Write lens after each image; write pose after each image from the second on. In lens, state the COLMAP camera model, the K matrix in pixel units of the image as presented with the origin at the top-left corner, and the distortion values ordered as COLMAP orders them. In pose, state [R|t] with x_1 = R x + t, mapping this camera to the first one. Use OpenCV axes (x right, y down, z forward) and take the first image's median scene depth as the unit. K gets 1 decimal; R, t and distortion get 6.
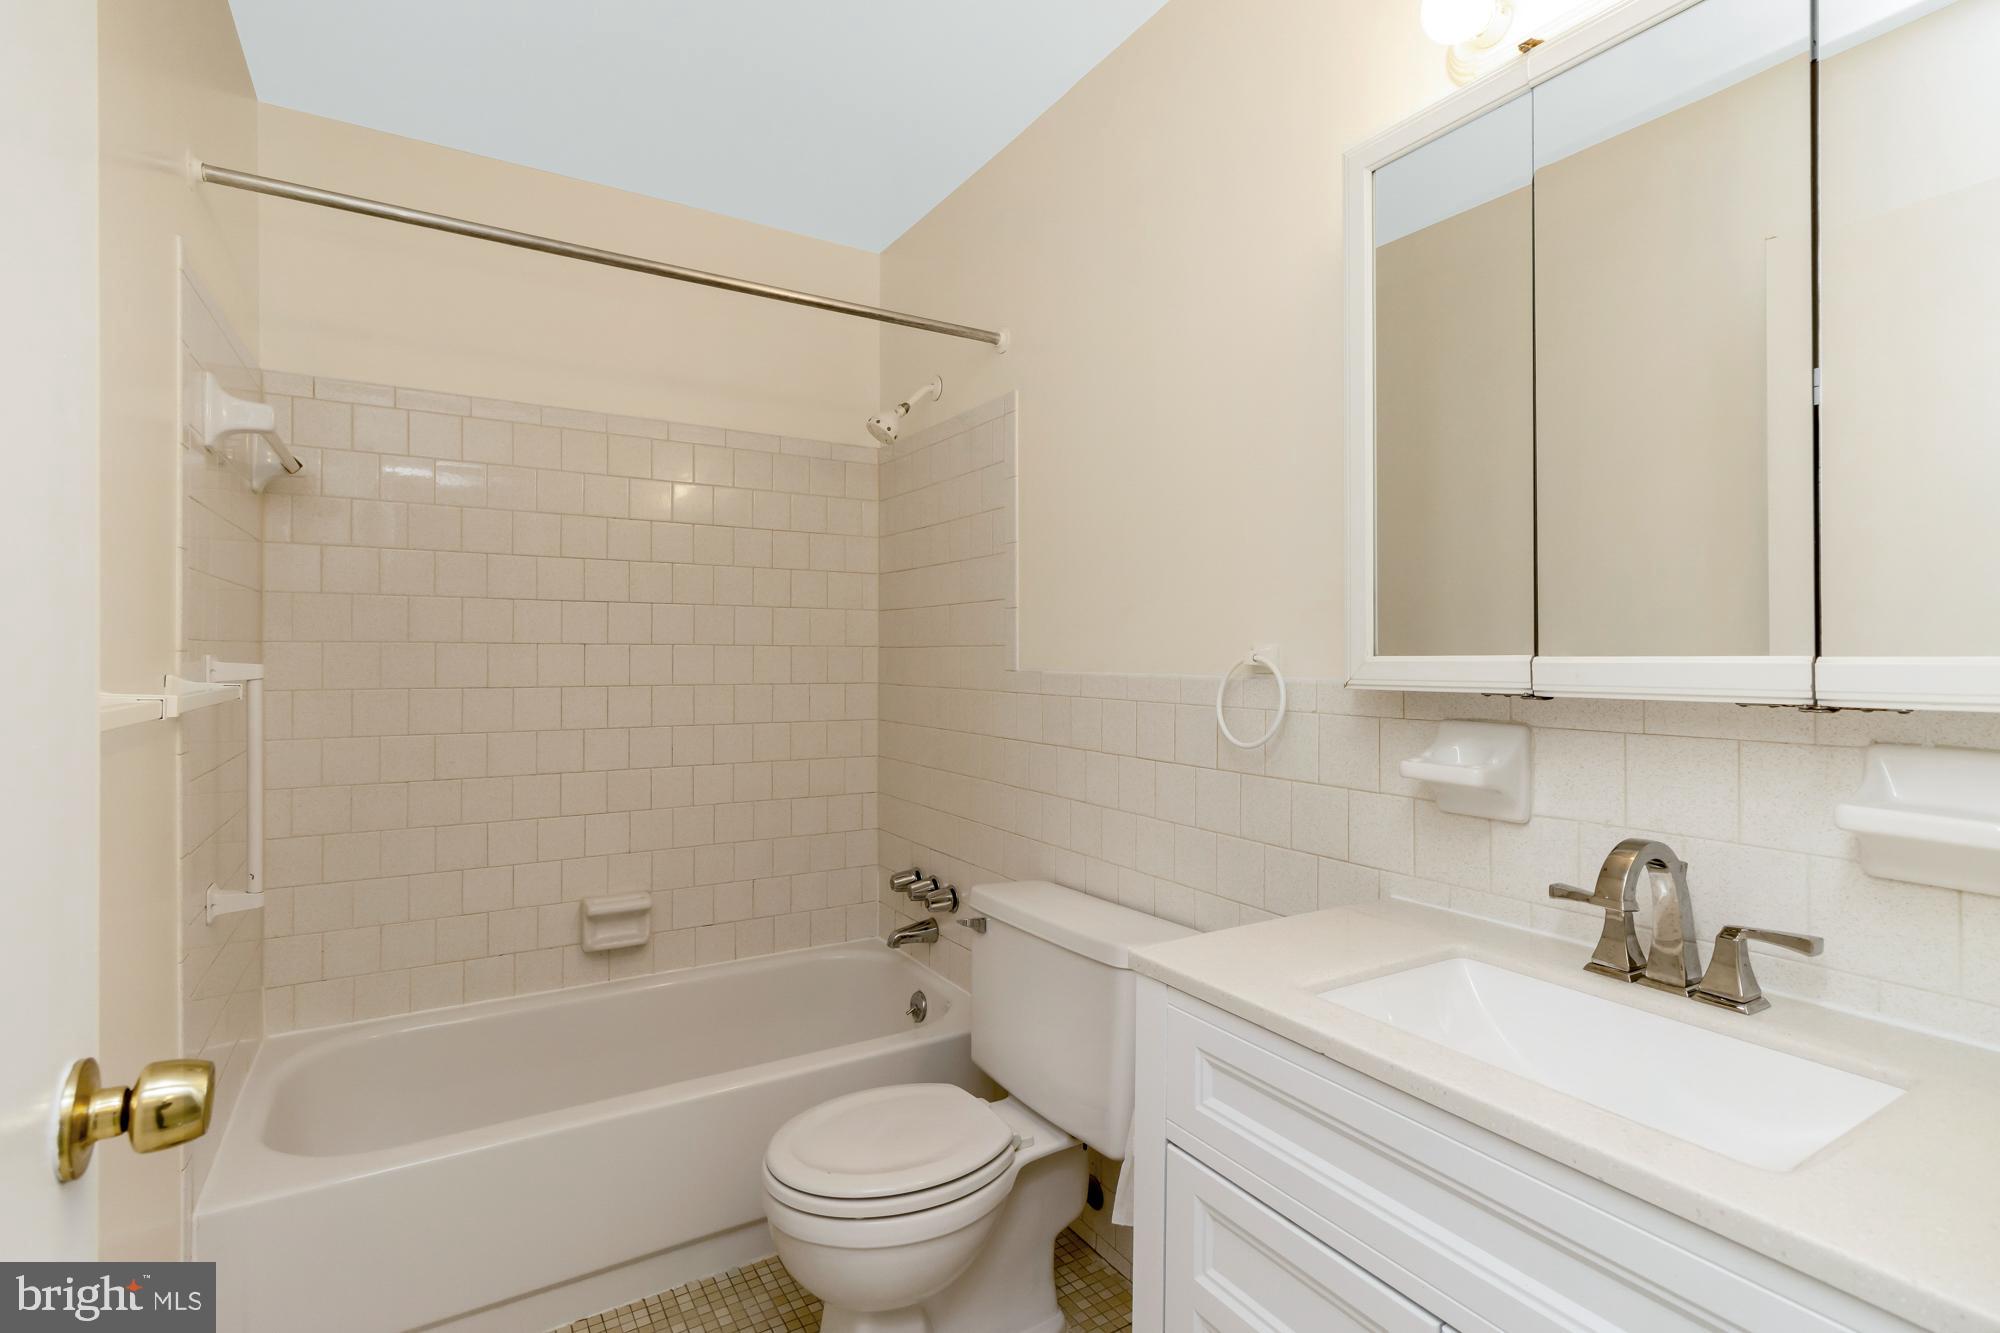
lens RADIAL K [[941.7, 0, 1000.7], [0, 941.7, 656.6], [0, 0, 1]] dist [0.001783, -0.001071]
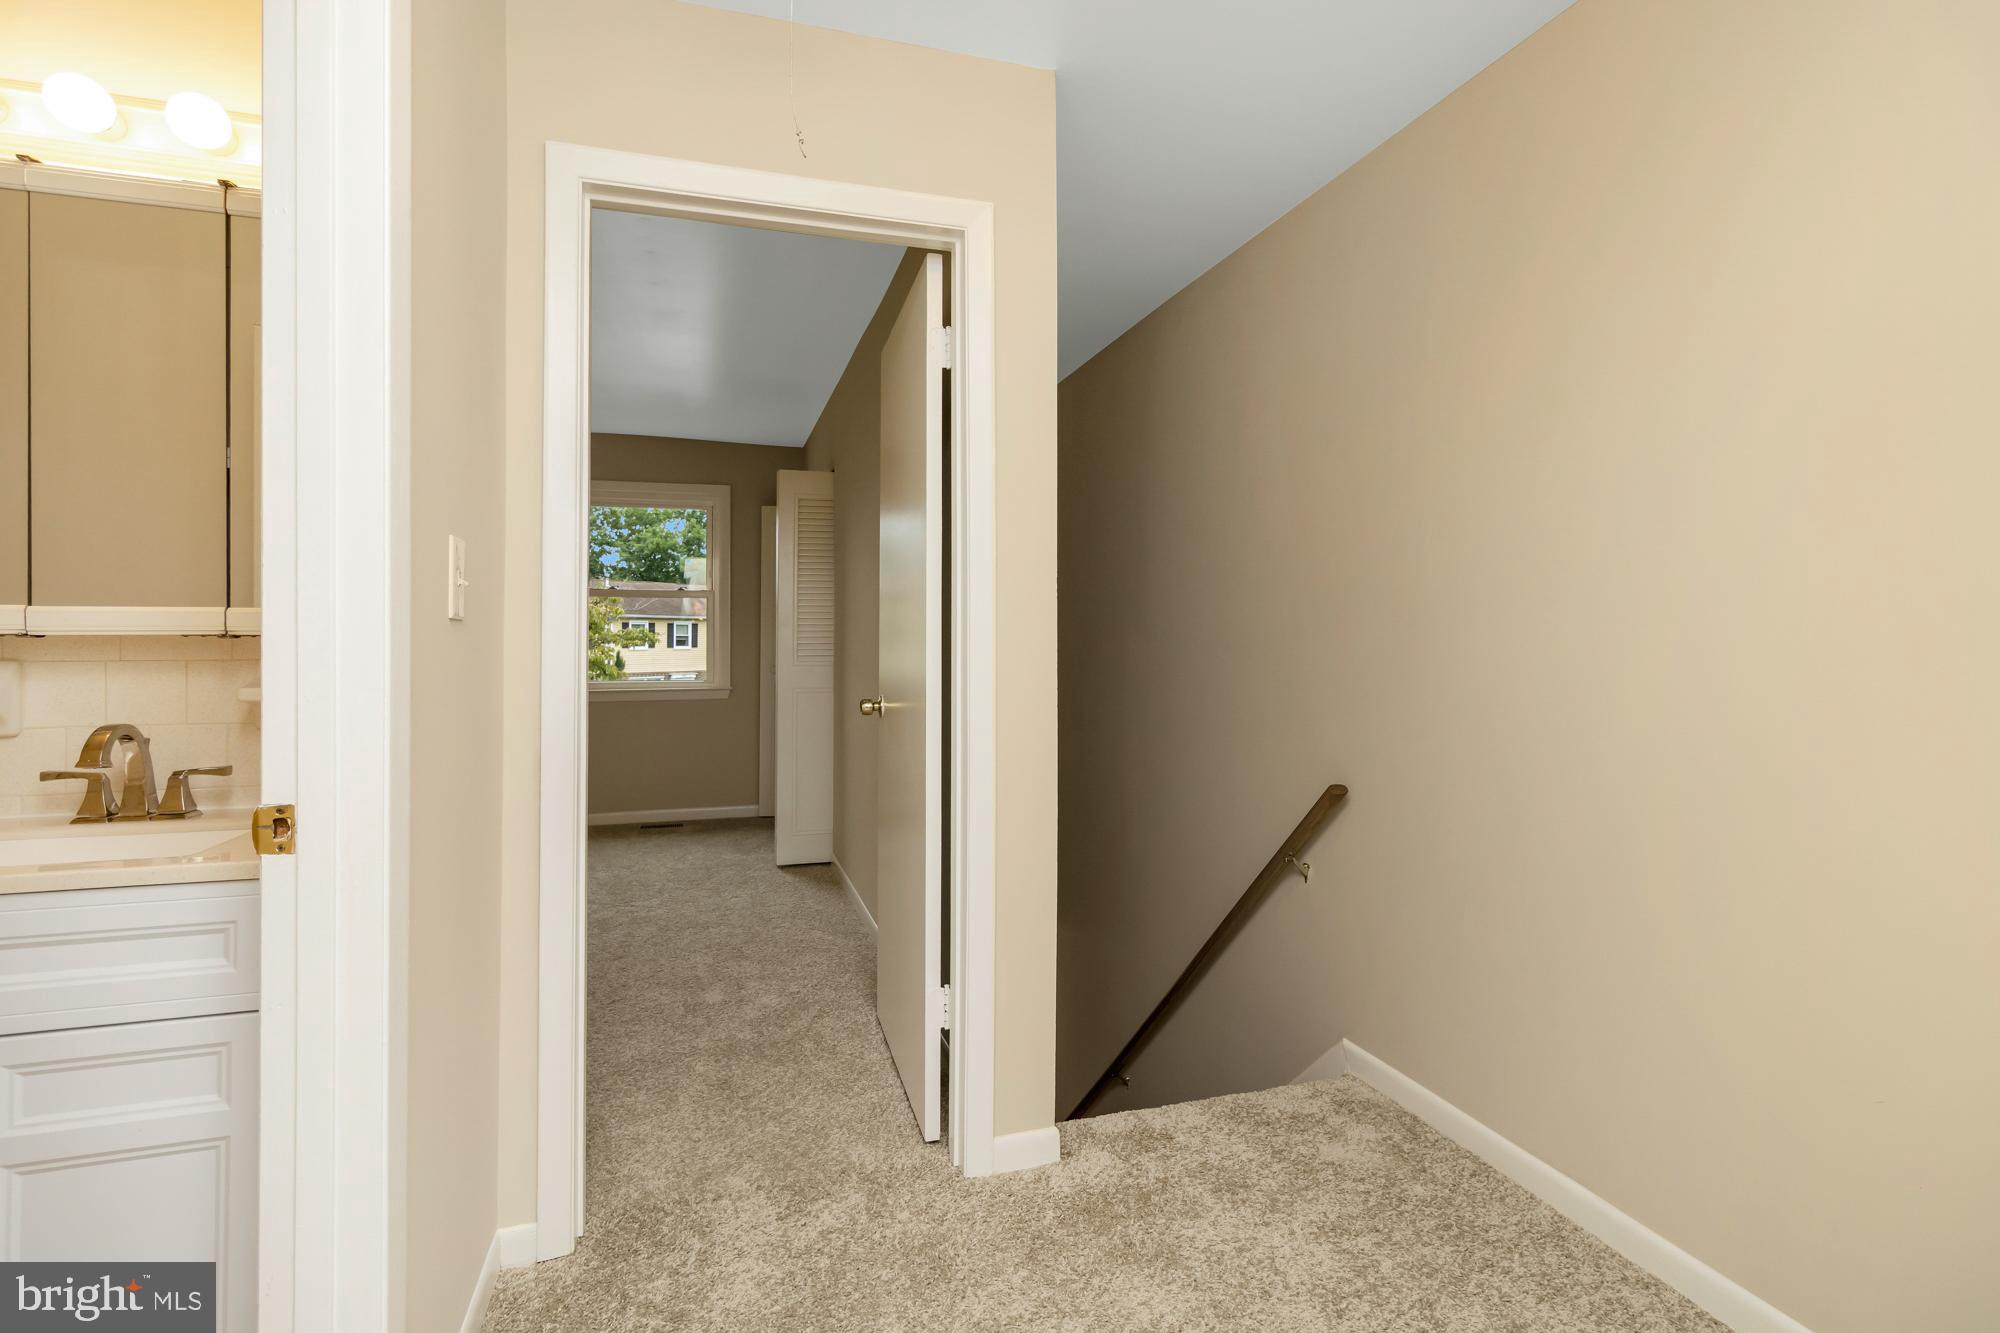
lens RADIAL K [[941.7, 0, 1038.3], [0, 941.7, 616.8], [0, 0, 1]] dist [0.001783, -0.001071]
pose [[0.220473, 0.008083, 0.975360, -0.506071], [-0.003575, 0.999966, -0.007478, 0.023334], [-0.975386, -0.001838, 0.220495, -0.835069]]
